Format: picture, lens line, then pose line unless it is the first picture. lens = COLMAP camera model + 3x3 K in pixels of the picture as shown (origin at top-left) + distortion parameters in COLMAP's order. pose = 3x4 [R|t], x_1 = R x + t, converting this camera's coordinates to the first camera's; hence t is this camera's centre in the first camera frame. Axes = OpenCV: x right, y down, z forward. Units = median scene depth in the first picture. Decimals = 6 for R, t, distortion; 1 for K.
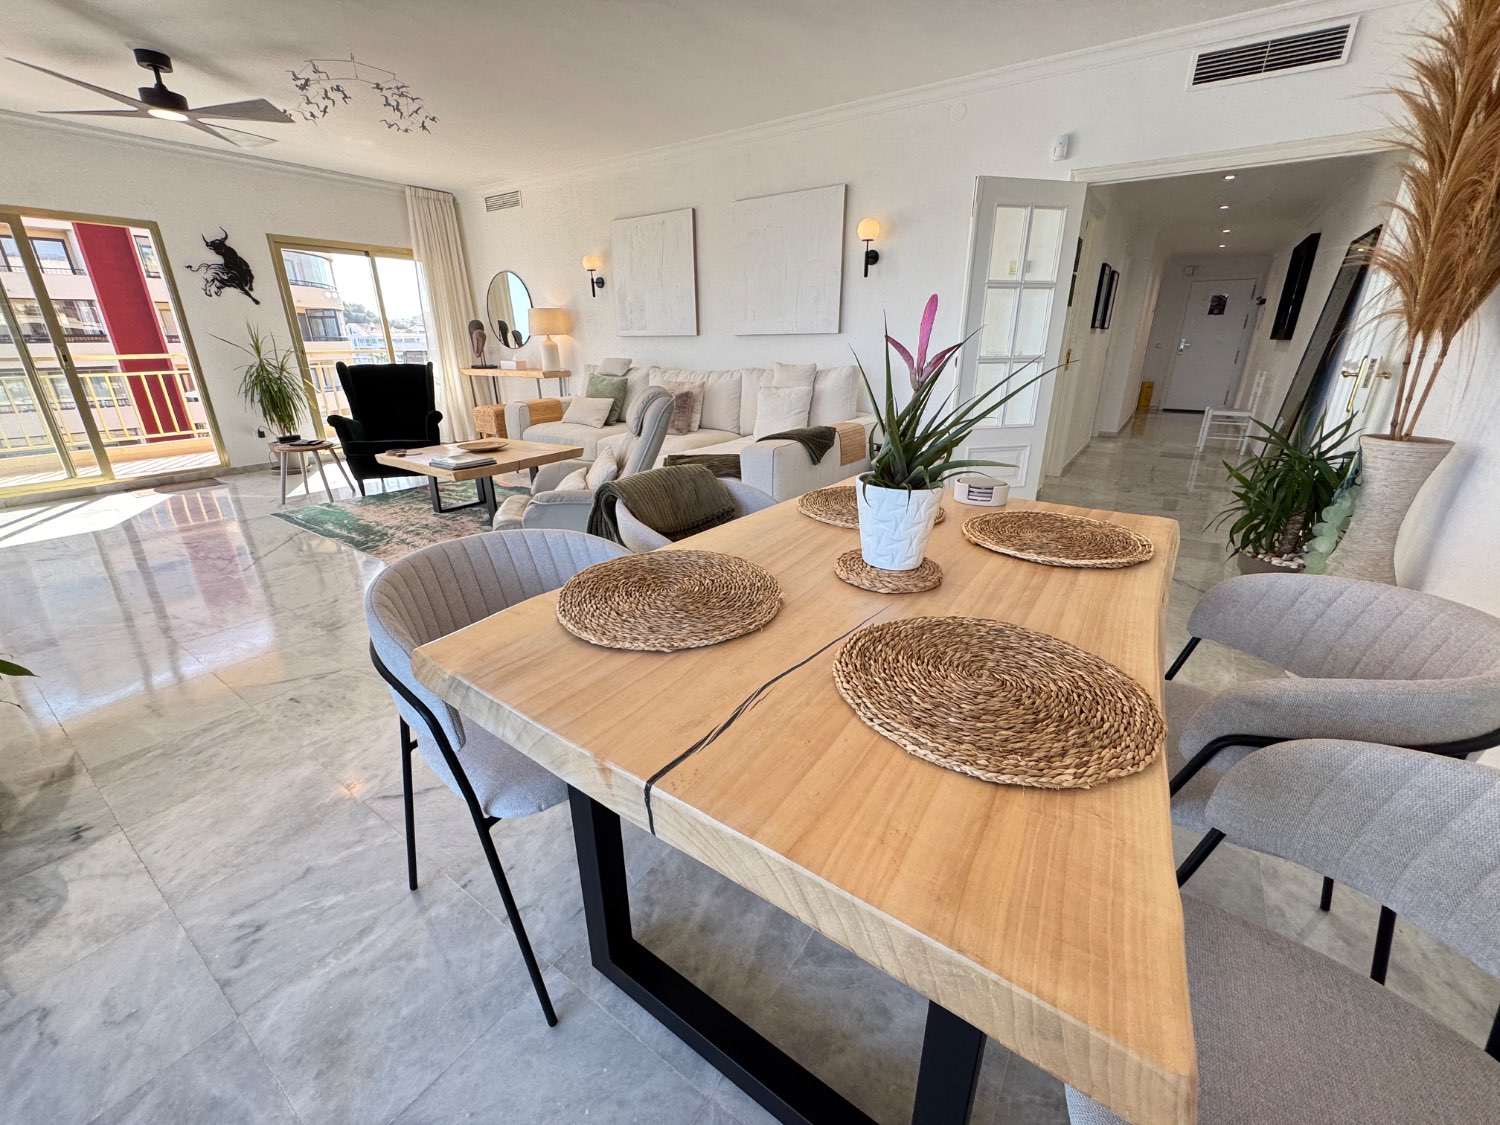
lens RADIAL K [[598.3, 0, 750.0], [0, 598.3, 562.5], [0, 0, 1]] dist [-0.014482, -0.000004]
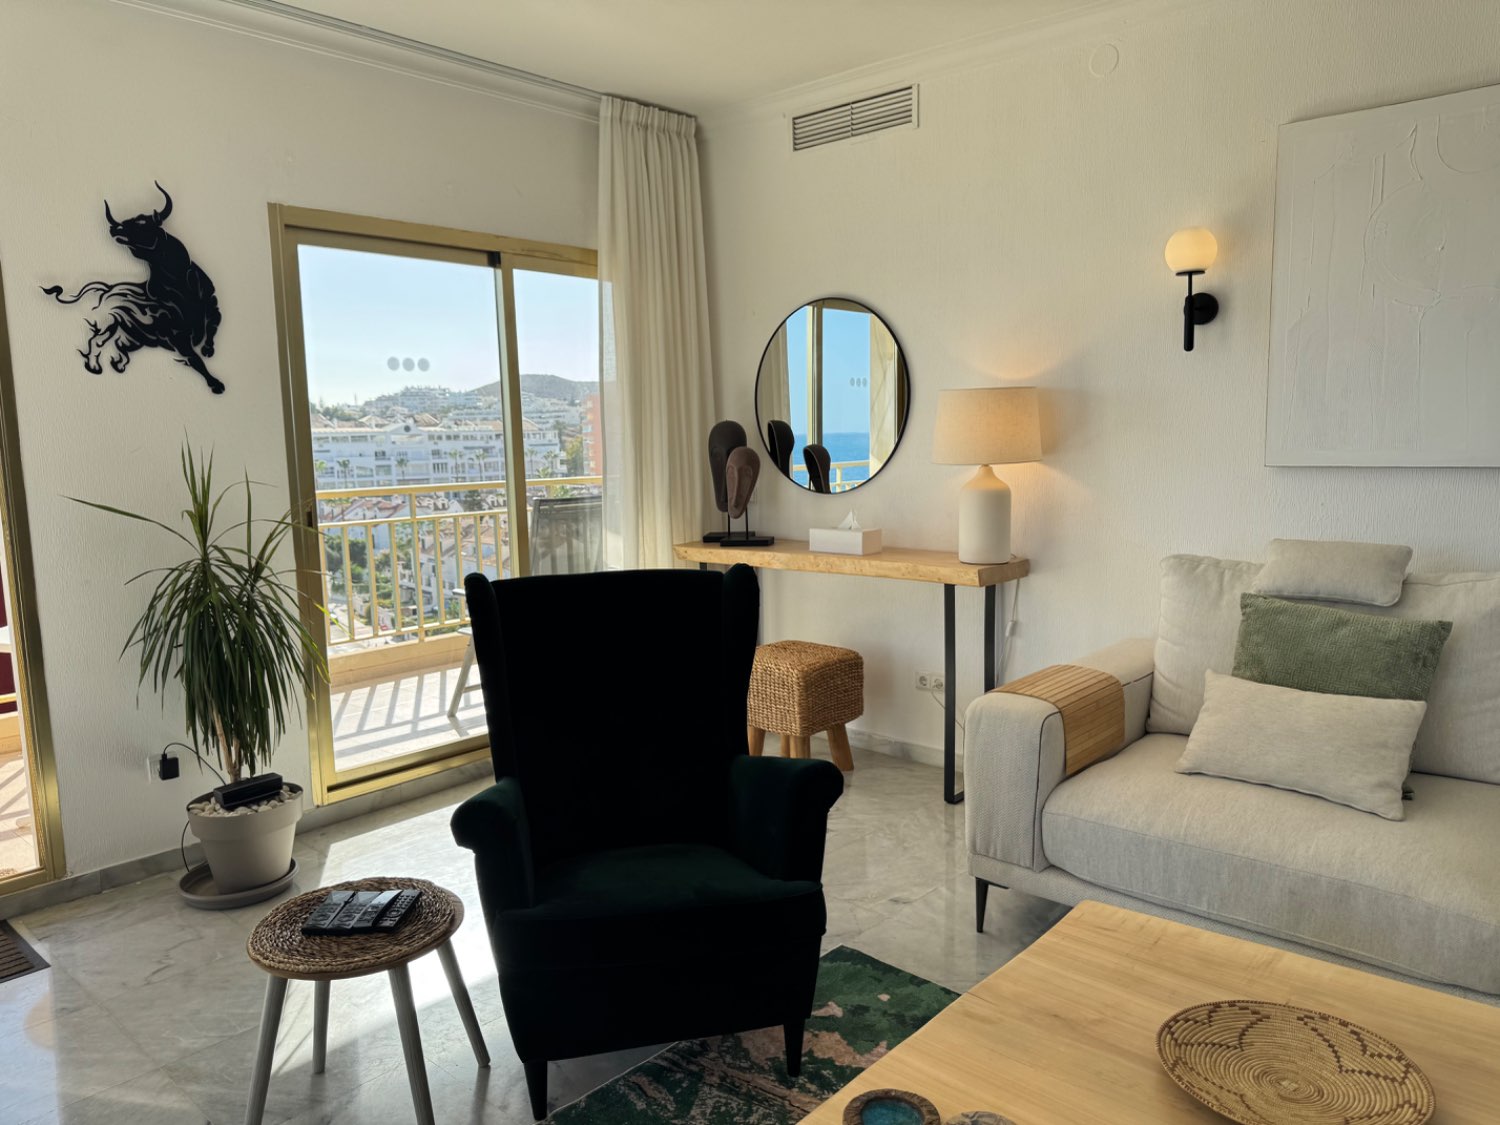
lens RADIAL K [[1059.1, 0, 750.0], [0, 1059.1, 562.5], [0, 0, 1]] dist [-0.002287, -0.002148]
pose [[0.988934, -0.000693, -0.148356, -0.423726], [-0.033132, 0.973701, -0.225406, -0.206375], [0.144610, 0.227827, 0.962903, 0.460508]]
